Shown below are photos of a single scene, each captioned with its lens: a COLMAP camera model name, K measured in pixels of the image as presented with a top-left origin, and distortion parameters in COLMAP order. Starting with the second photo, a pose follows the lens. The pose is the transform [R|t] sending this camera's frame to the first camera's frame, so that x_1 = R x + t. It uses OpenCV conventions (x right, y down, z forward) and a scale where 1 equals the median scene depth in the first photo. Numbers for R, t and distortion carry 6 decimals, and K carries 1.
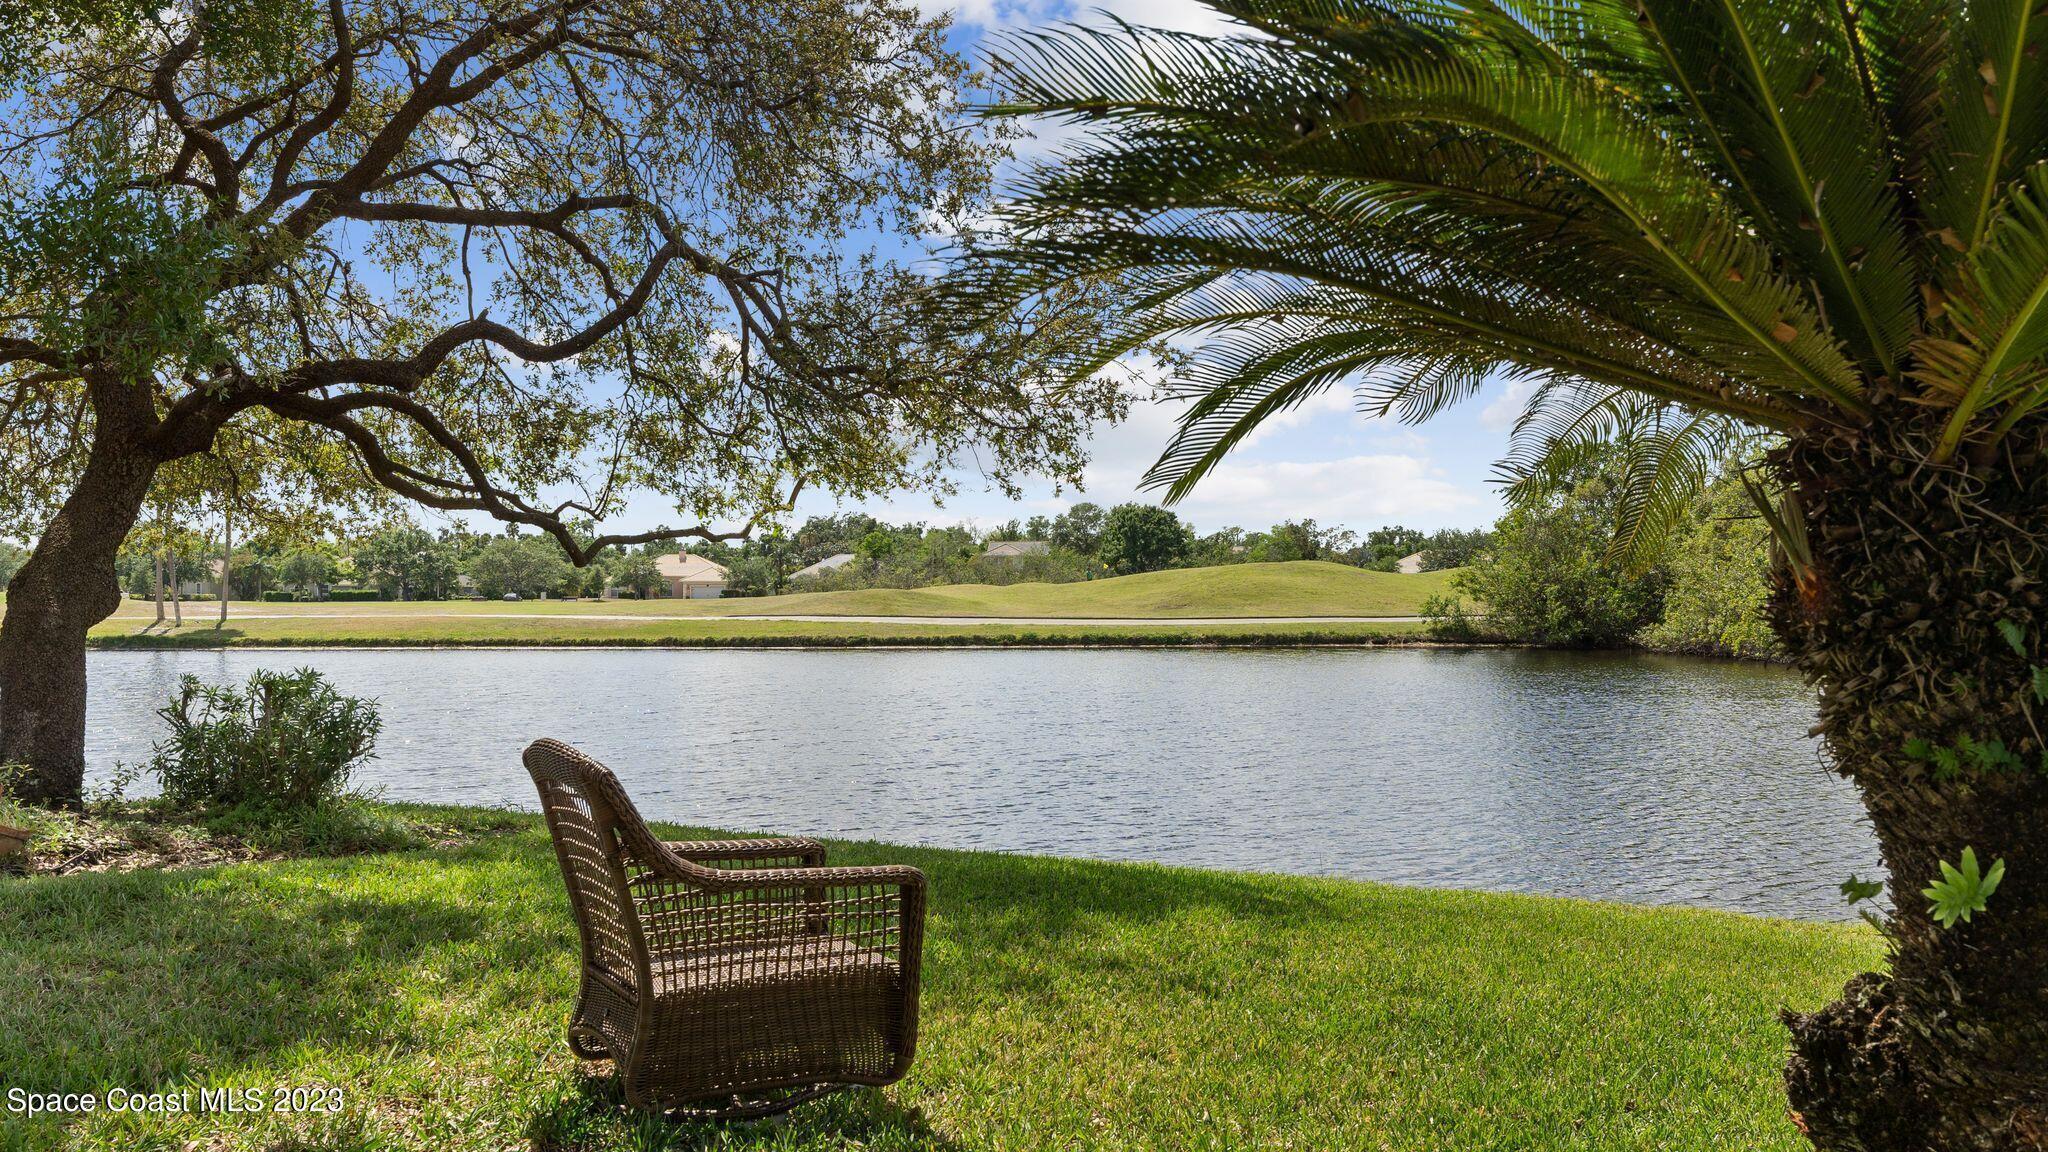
lens RADIAL K [[1591.0, 0, 1024.0], [0, 1591.0, 576.0], [0, 0, 1]] dist [-0.001351, -0.001223]
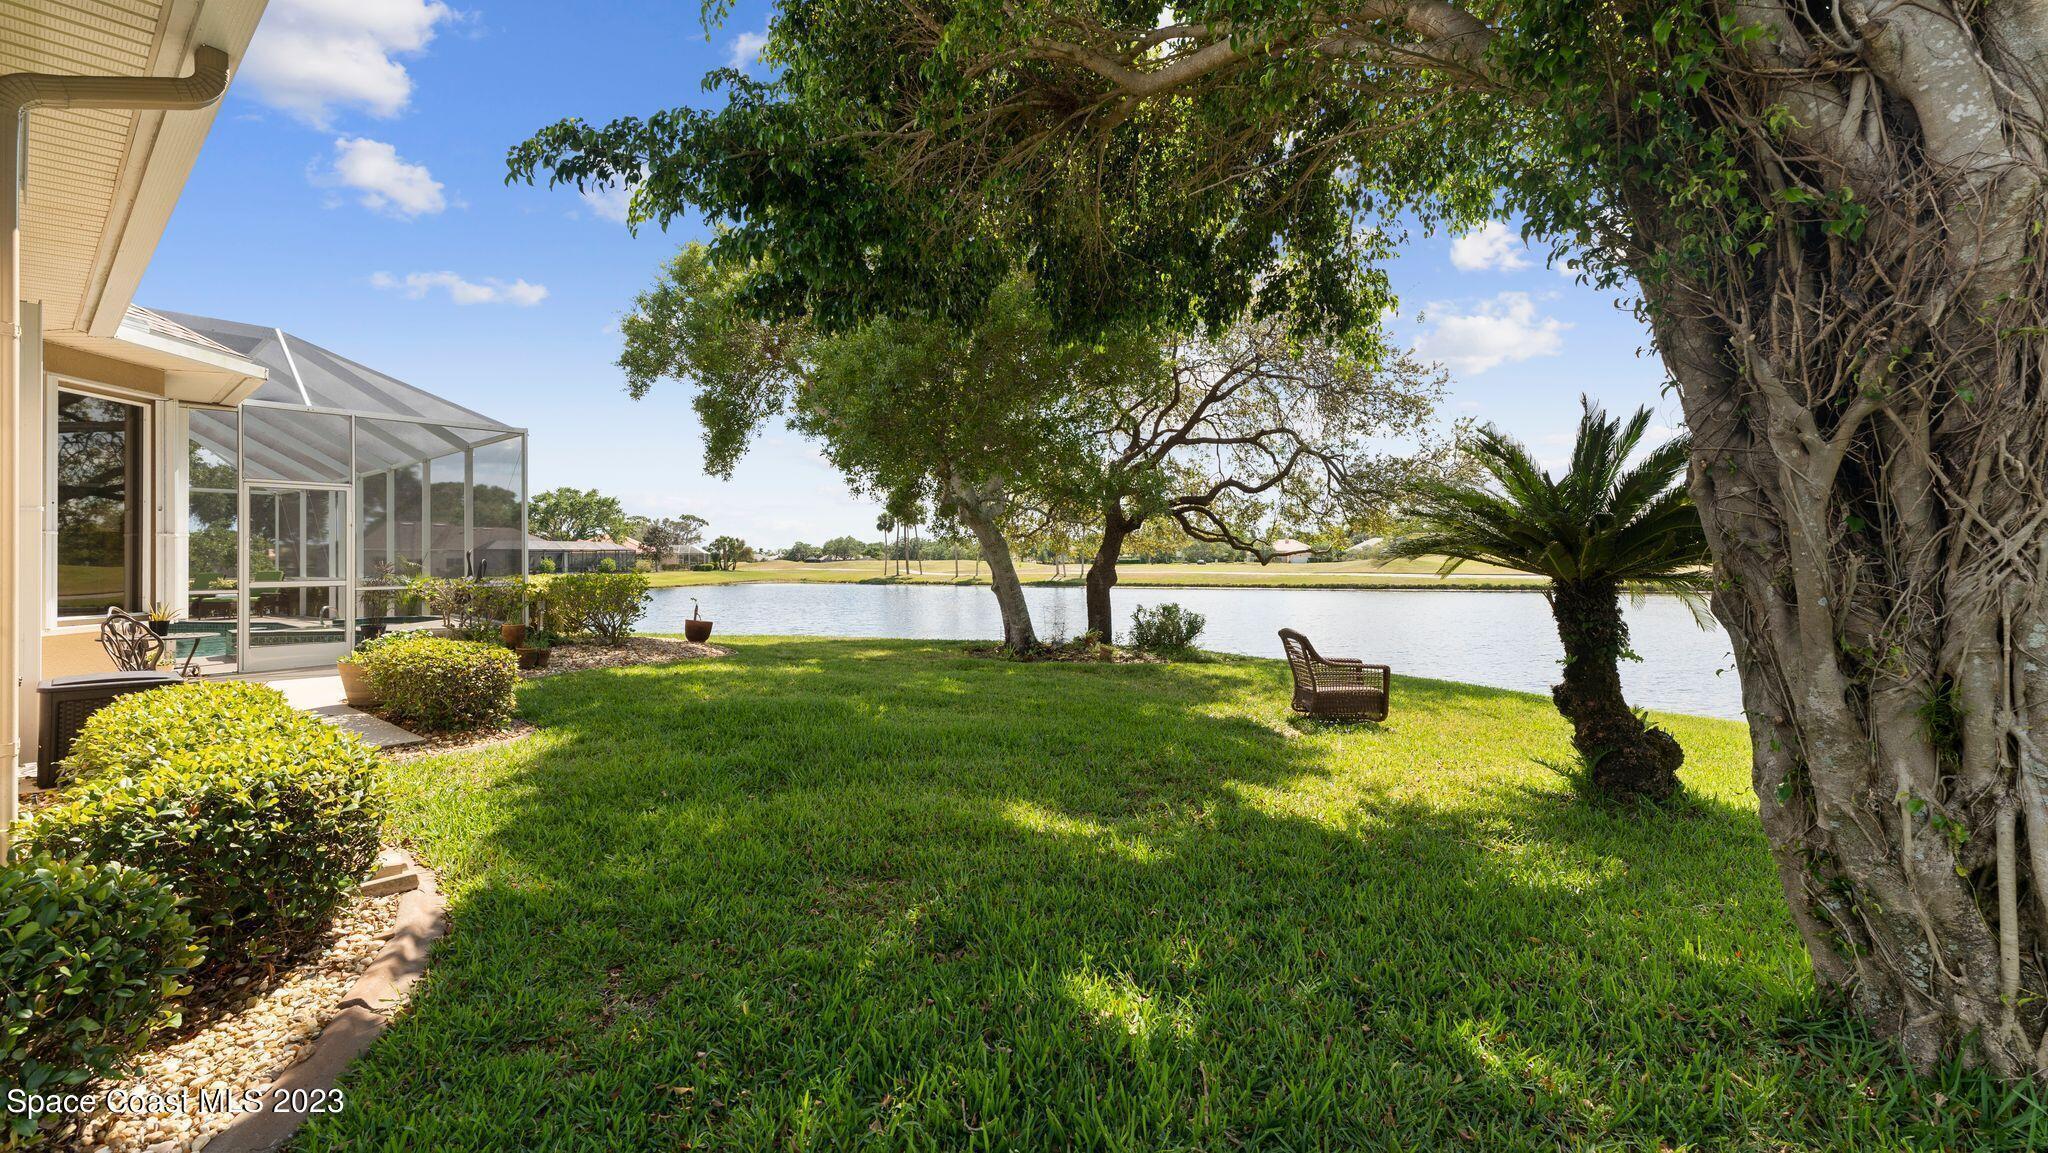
lens RADIAL K [[827.5, 0, 1021.8], [0, 827.5, 553.4], [0, 0, 1]] dist [-0.000642, -0.000051]
pose [[0.868442, -0.009888, -0.495691, 0.054203], [0.012865, 0.999914, 0.002593, -0.034984], [0.495623, -0.008629, 0.868495, -0.399086]]
